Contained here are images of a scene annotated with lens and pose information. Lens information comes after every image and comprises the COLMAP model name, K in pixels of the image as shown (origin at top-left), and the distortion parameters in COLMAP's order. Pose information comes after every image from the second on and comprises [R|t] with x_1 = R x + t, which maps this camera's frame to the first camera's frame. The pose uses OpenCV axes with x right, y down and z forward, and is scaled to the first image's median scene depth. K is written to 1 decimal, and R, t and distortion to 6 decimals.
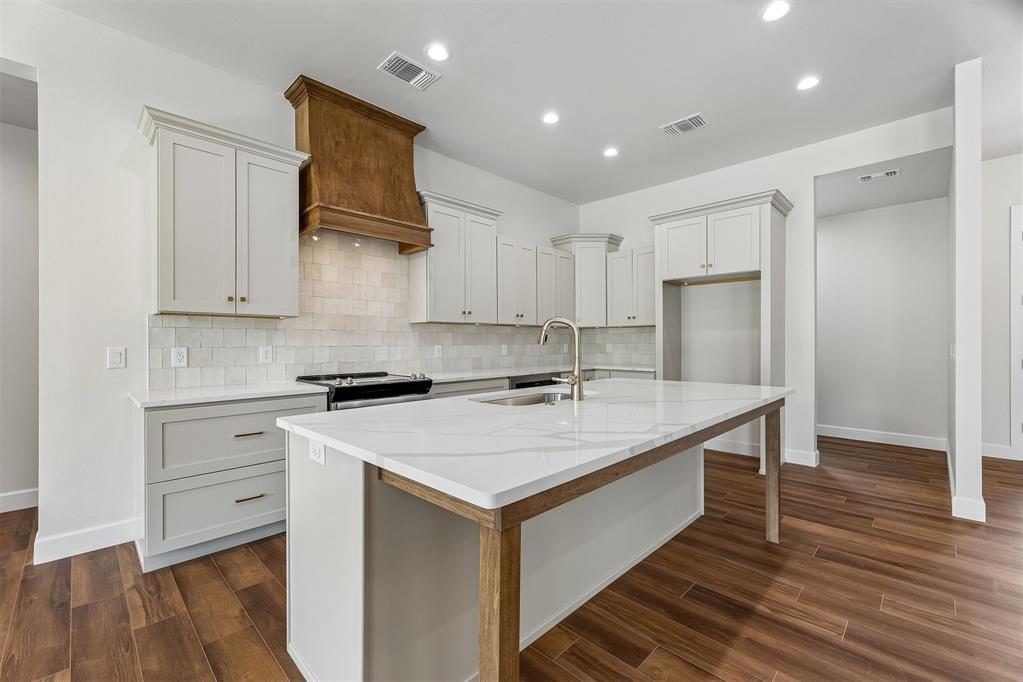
lens RADIAL K [[428.8, 0, 517.4], [0, 428.8, 343.5], [0, 0, 1]] dist [-0.000015, -0.000099]
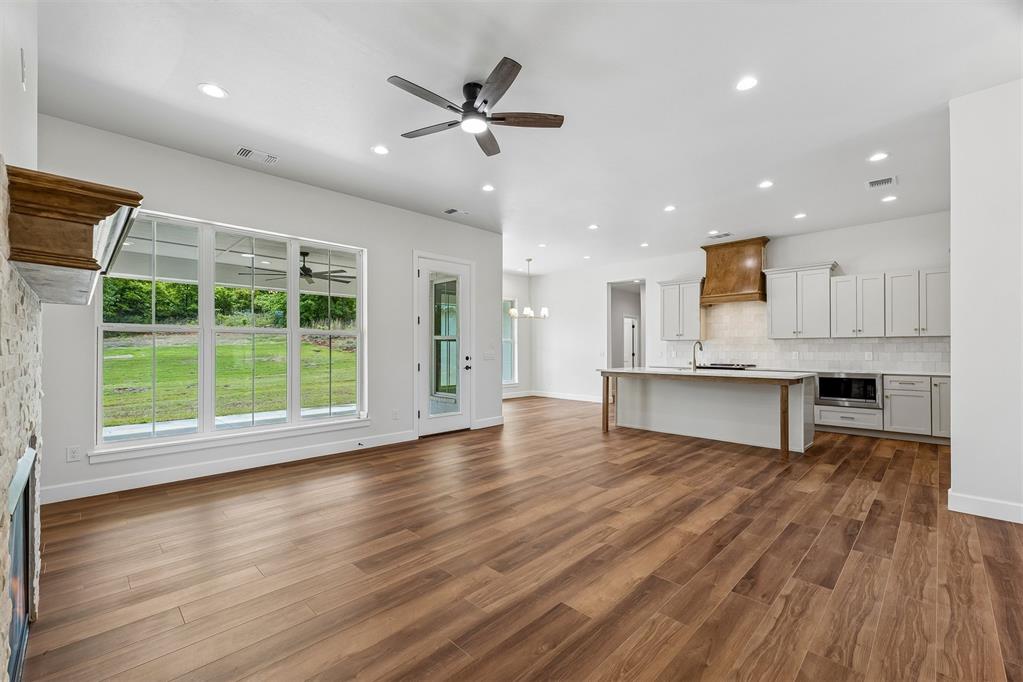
lens RADIAL K [[428.8, 0, 507.1], [0, 428.8, 342.6], [0, 0, 1]] dist [-0.000015, -0.000099]
pose [[-0.011036, -0.014729, -0.999831, 1.929989], [-0.004237, 0.999883, -0.014683, -0.003819], [0.999930, 0.004074, -0.011097, -0.120848]]
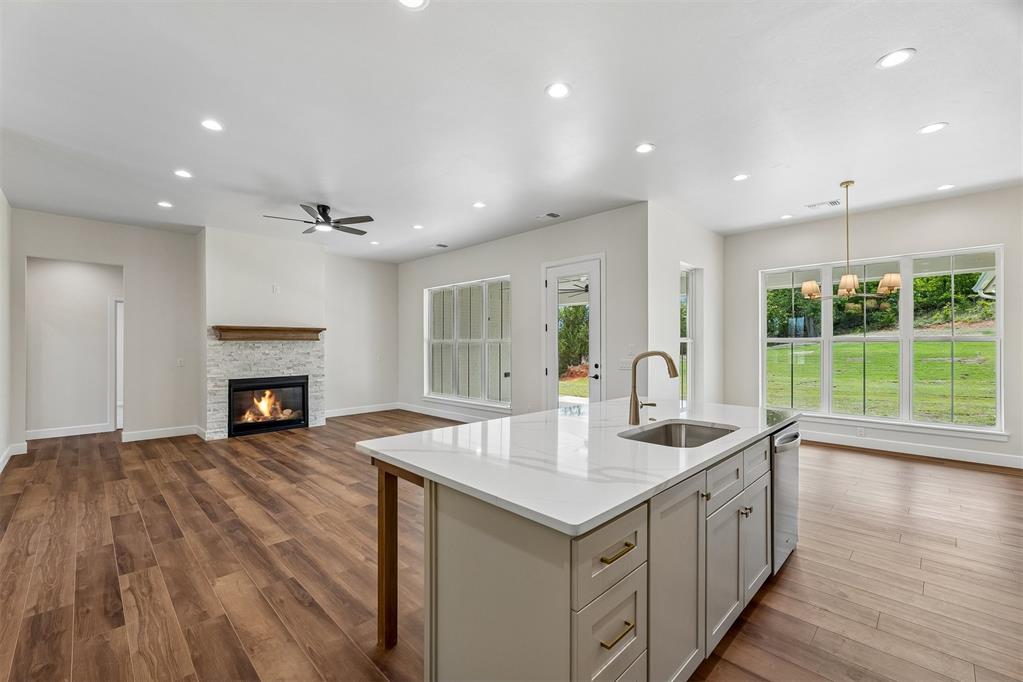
lens RADIAL K [[428.8, 0, 517.3], [0, 428.8, 347.1], [0, 0, 1]] dist [-0.000015, -0.000099]
pose [[-0.999995, 0.003306, -0.000001, 0.276488], [0.003305, 0.999921, 0.012134, -0.059402], [0.000041, 0.012134, -0.999926, 1.404314]]
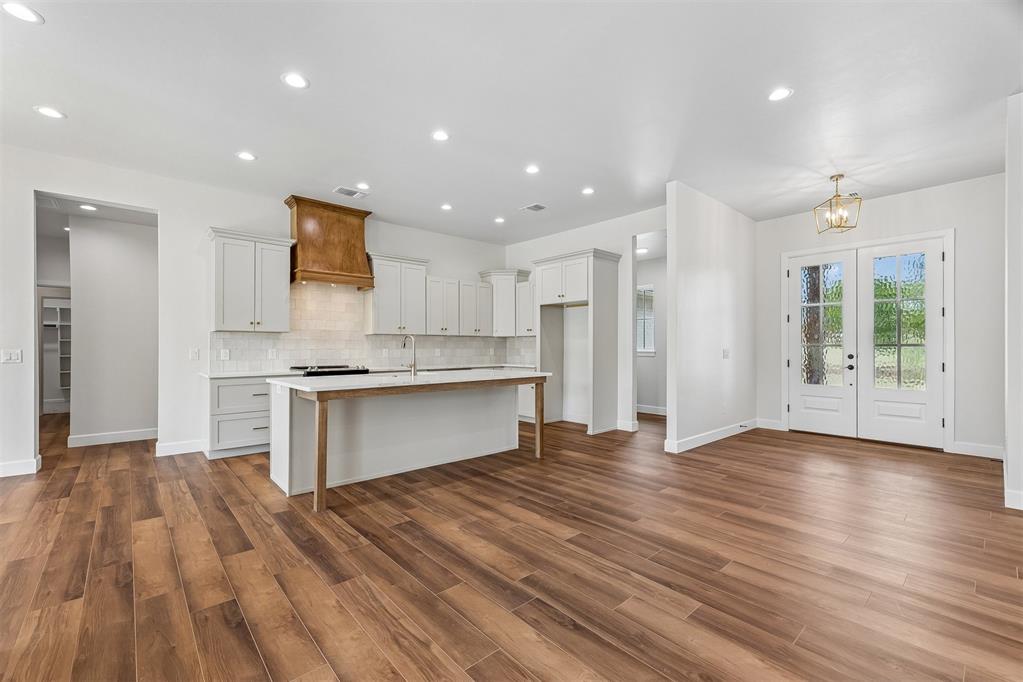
lens RADIAL K [[428.8, 0, 509.3], [0, 428.8, 345.0], [0, 0, 1]] dist [-0.000015, -0.000099]
pose [[0.997895, 0.002641, -0.064793, 0.455322], [-0.003257, 0.999950, -0.009405, 0.003702], [0.064765, 0.009597, 0.997854, -0.628952]]
